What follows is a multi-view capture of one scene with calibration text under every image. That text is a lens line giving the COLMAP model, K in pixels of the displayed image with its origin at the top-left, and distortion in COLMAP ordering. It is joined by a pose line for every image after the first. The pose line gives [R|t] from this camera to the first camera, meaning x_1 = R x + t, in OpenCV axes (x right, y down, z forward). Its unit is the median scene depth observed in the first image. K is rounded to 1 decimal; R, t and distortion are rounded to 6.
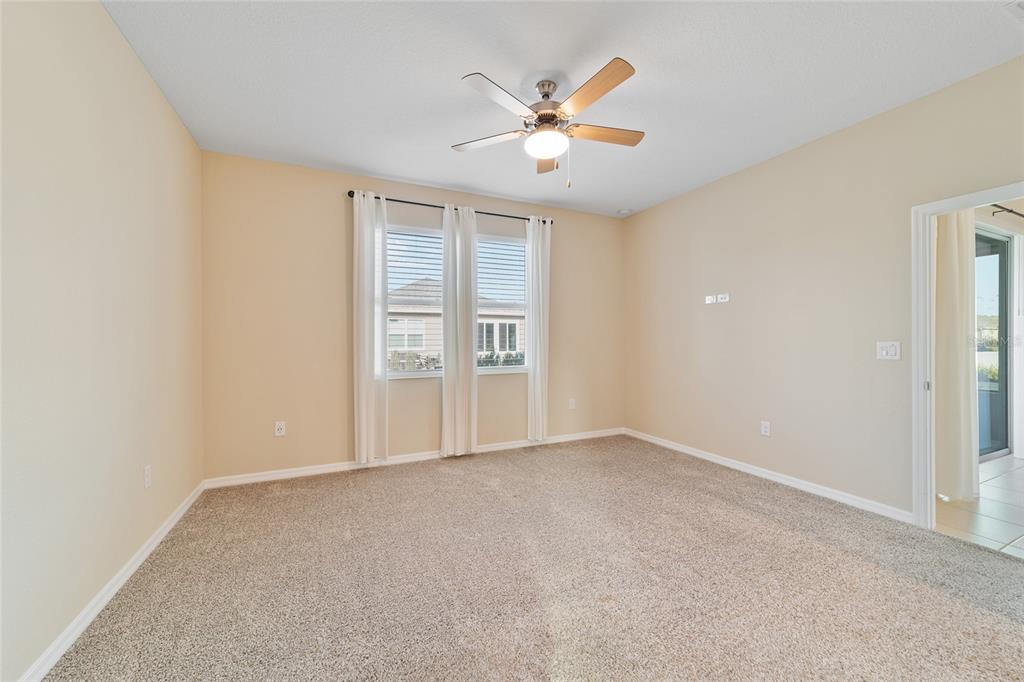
lens RADIAL K [[390.9, 0, 511.2], [0, 390.9, 340.1], [0, 0, 1]] dist [-0.009030, 0.000020]
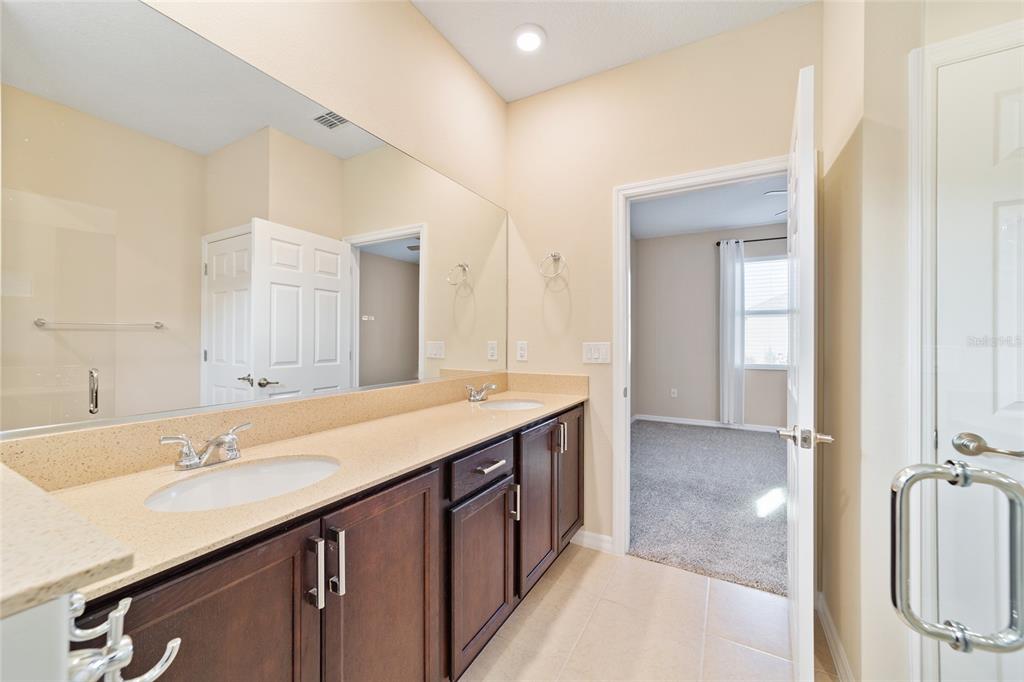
lens RADIAL K [[390.9, 0, 511.2], [0, 390.9, 340.1], [0, 0, 1]] dist [-0.009030, 0.000020]
pose [[0.580503, 0.004519, -0.814246, 0.351469], [-0.006510, 0.999978, 0.000909, 0.001544], [0.814232, 0.004773, 0.580519, -0.523520]]
